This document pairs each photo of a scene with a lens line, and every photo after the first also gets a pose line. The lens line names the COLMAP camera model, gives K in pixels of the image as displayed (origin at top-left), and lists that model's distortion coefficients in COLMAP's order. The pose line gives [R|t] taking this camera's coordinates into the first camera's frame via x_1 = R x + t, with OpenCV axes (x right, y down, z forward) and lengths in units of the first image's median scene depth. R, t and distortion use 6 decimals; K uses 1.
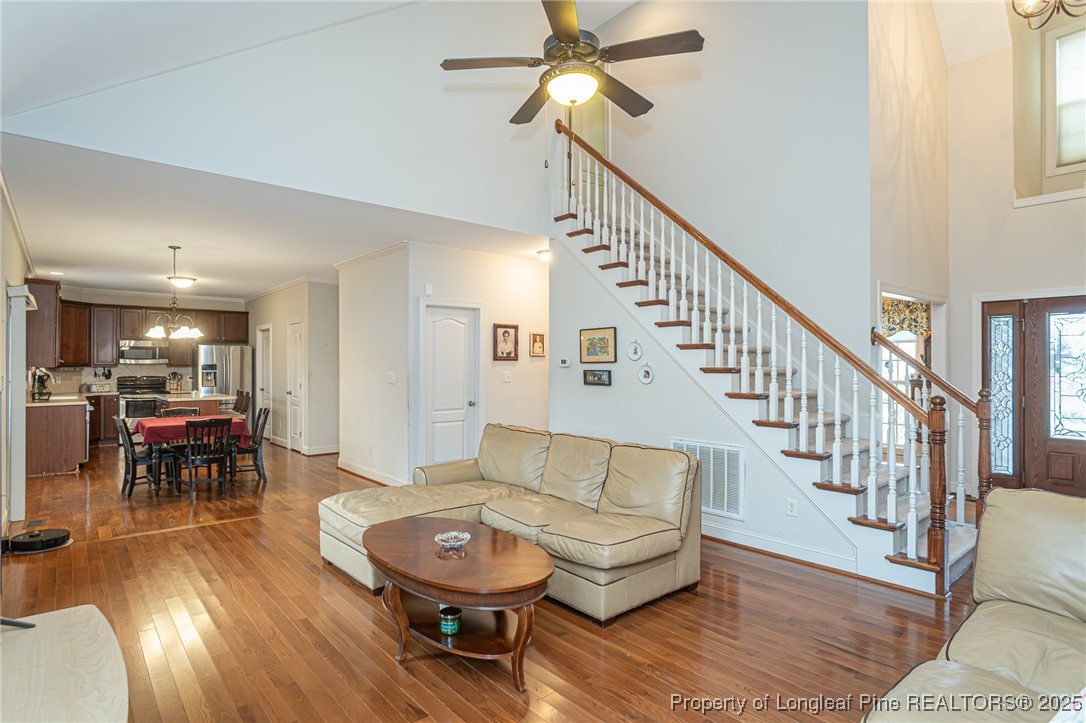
lens RADIAL K [[565.4, 0, 543.0], [0, 565.4, 361.5], [0, 0, 1]] dist [-0.001749, 0.000664]
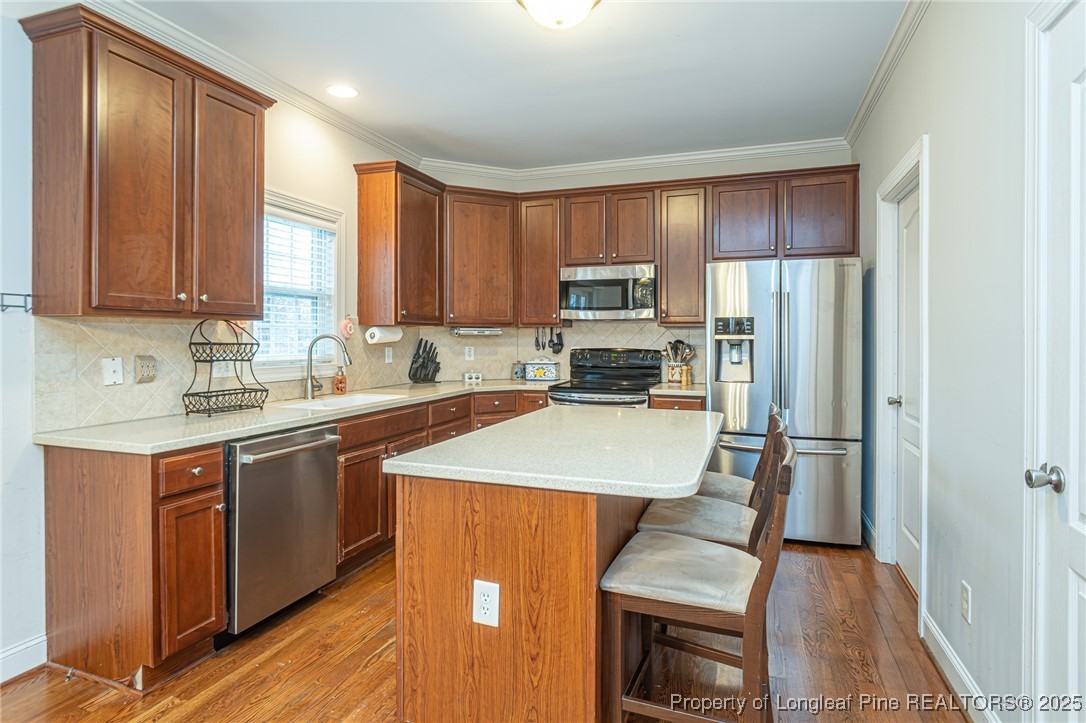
lens RADIAL K [[577.9, 0, 538.2], [0, 577.9, 351.9], [0, 0, 1]] dist [-0.001106, 0.000157]
pose [[0.490206, 0.025080, -0.871246, -0.356601], [0.004785, 0.999493, 0.031464, 0.014672], [0.871593, -0.019592, 0.489838, 0.755561]]
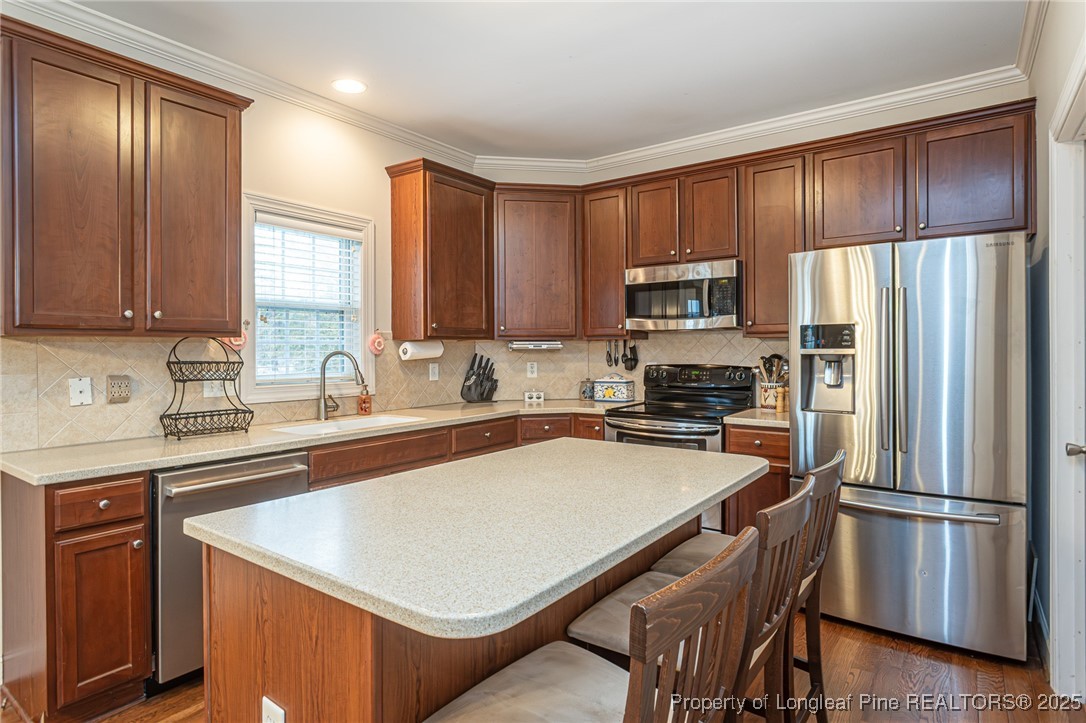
lens RADIAL K [[580.6, 0, 543.0], [0, 580.6, 361.5], [0, 0, 1]] dist [-0.002834, 0.000458]
pose [[0.225292, 0.022531, -0.974031, -0.380831], [0.012813, 0.999578, 0.026085, 0.013405], [0.974207, -0.018357, 0.224908, 0.854089]]
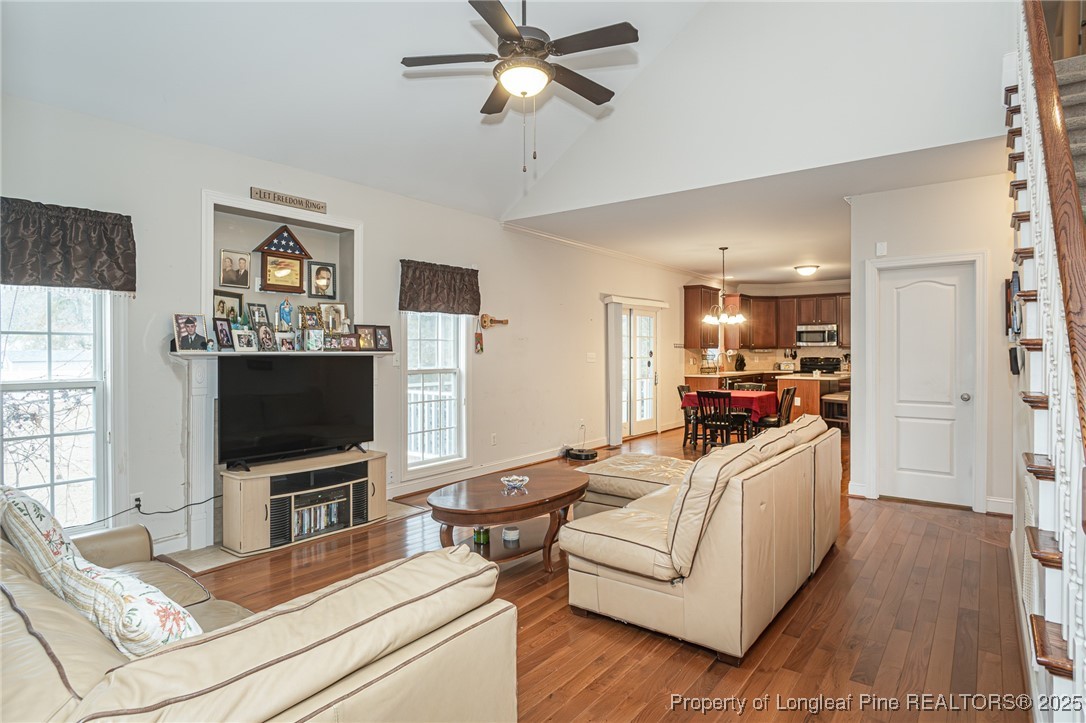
lens RADIAL K [[597.2, 0, 543.0], [0, 597.2, 361.5], [0, 0, 1]] dist [0.001094, 0.000142]
pose [[0.223709, 0.016834, -0.974511, 0.324953], [0.010051, 0.999758, 0.019578, 0.006198], [0.974604, -0.014175, 0.223485, 0.217763]]
